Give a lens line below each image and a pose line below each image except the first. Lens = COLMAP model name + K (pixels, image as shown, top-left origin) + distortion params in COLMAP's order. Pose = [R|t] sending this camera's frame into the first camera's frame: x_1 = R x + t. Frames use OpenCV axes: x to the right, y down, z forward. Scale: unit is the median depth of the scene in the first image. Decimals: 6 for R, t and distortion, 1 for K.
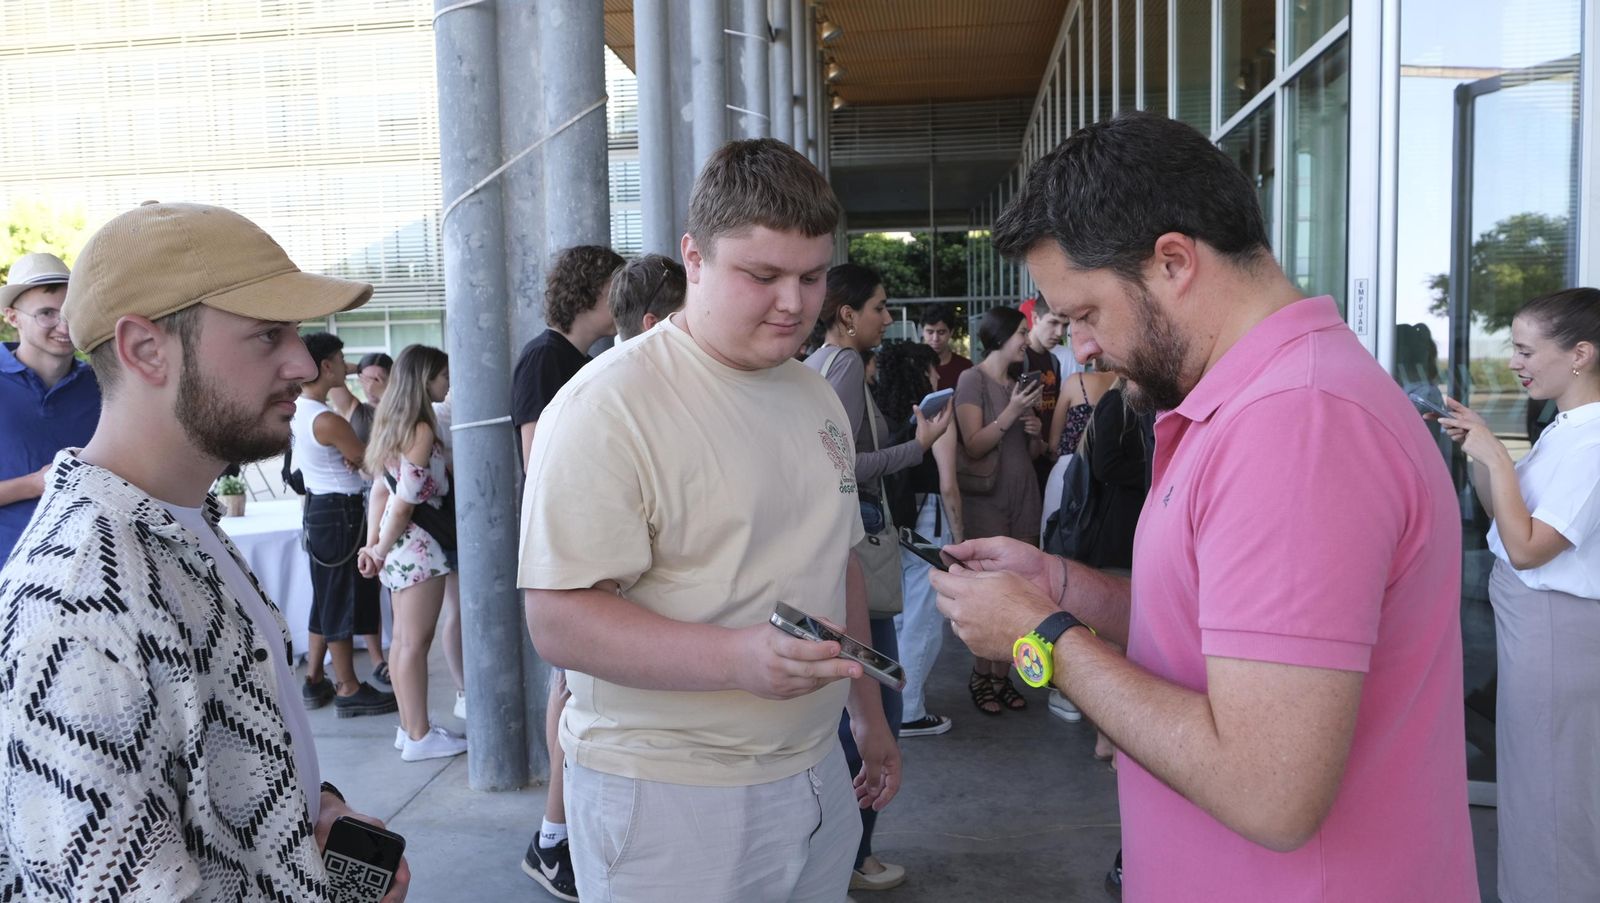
lens RADIAL K [[1116.0, 0, 800.0], [0, 1116.0, 451.5], [0, 0, 1]] dist [-0.006768, 0.000898]
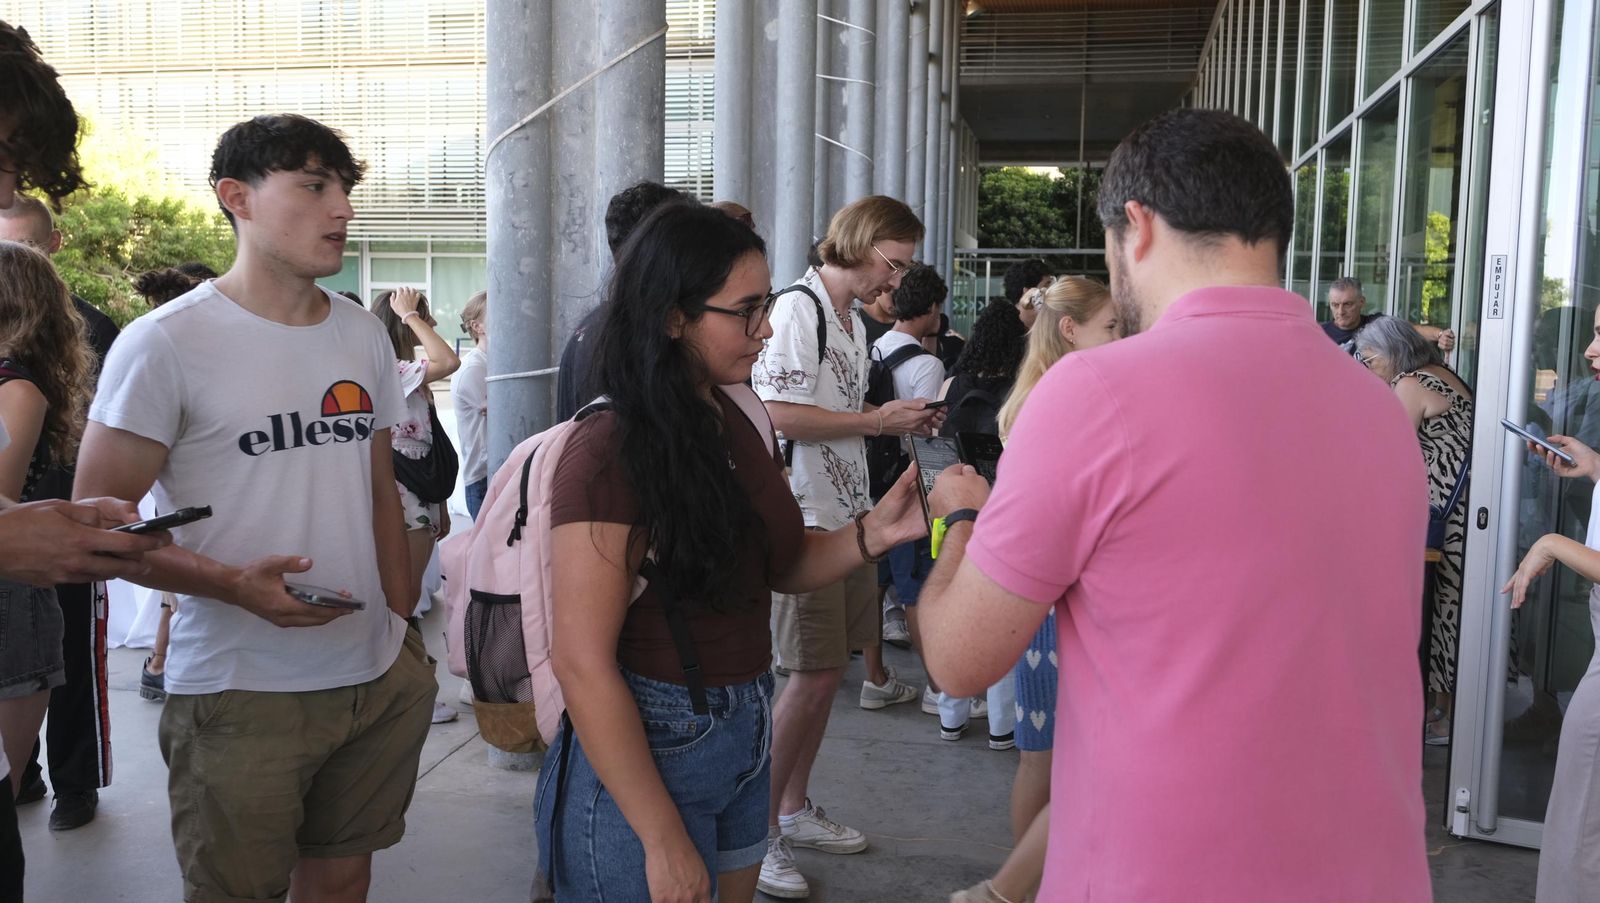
lens RADIAL K [[1373.3, 0, 800.0], [0, 1373.3, 451.5], [0, 0, 1]] dist [0.003260, 0.003629]
pose [[0.995090, 0.048808, -0.086100, 0.029243], [-0.047311, 0.998693, 0.019345, 0.002787], [0.086932, -0.015176, 0.996099, -0.071402]]
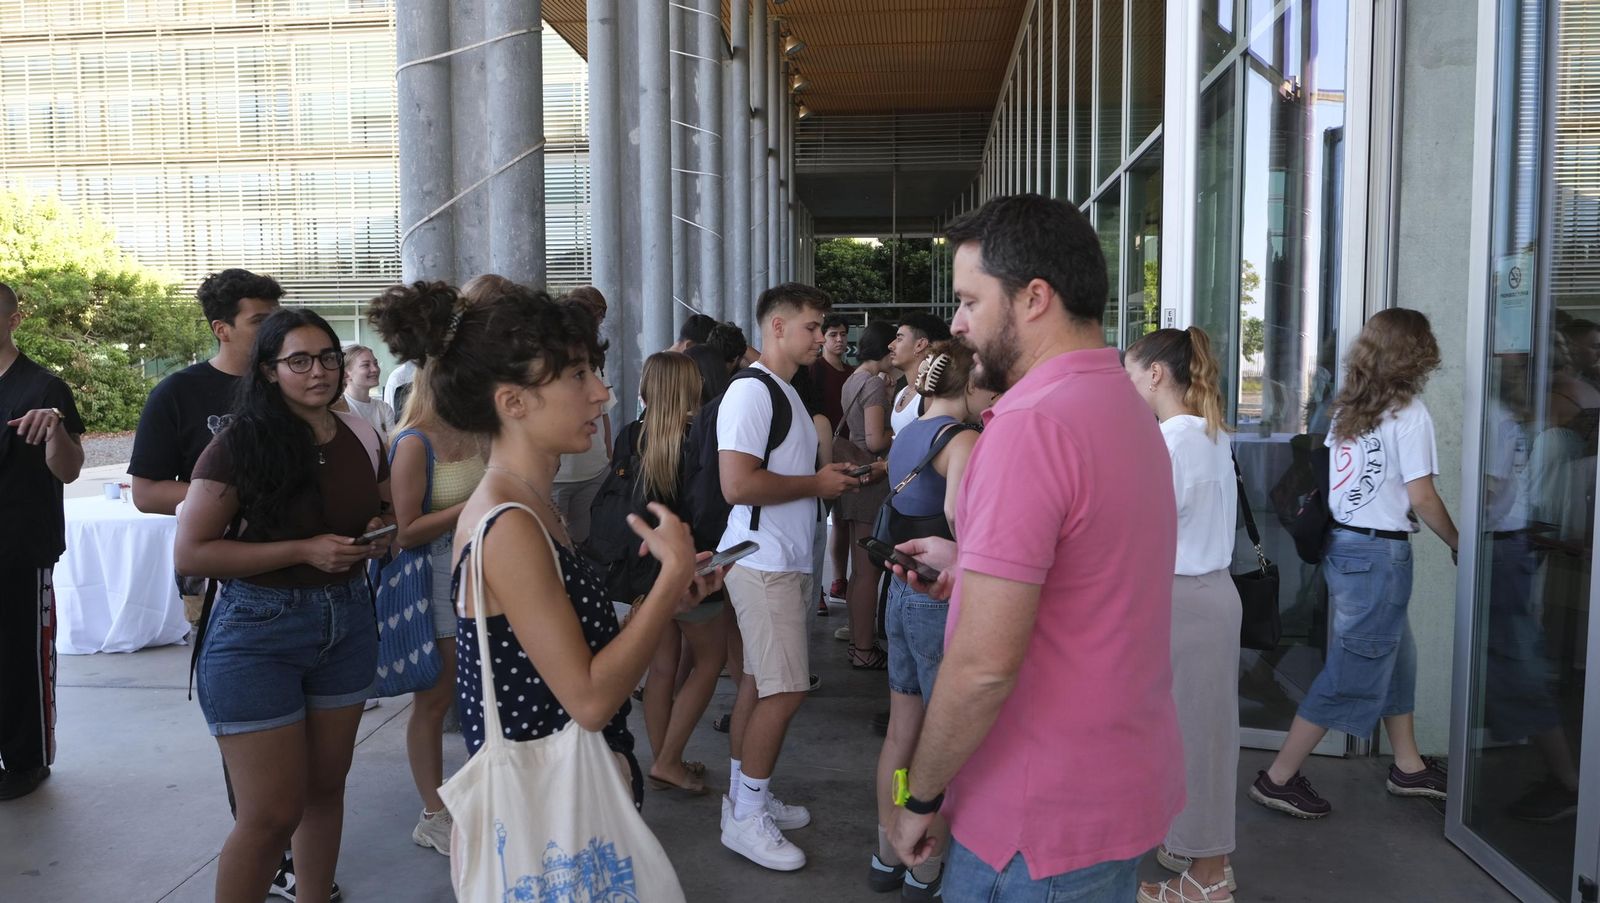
lens RADIAL K [[1134.1, 0, 800.0], [0, 1134.1, 451.5], [0, 0, 1]] dist [0.000438, 0.000798]
pose [[0.999682, 0.017051, 0.018583, 0.045454], [-0.017027, 0.999854, -0.001445, 0.003754], [-0.018605, 0.001128, 0.999826, -0.113753]]
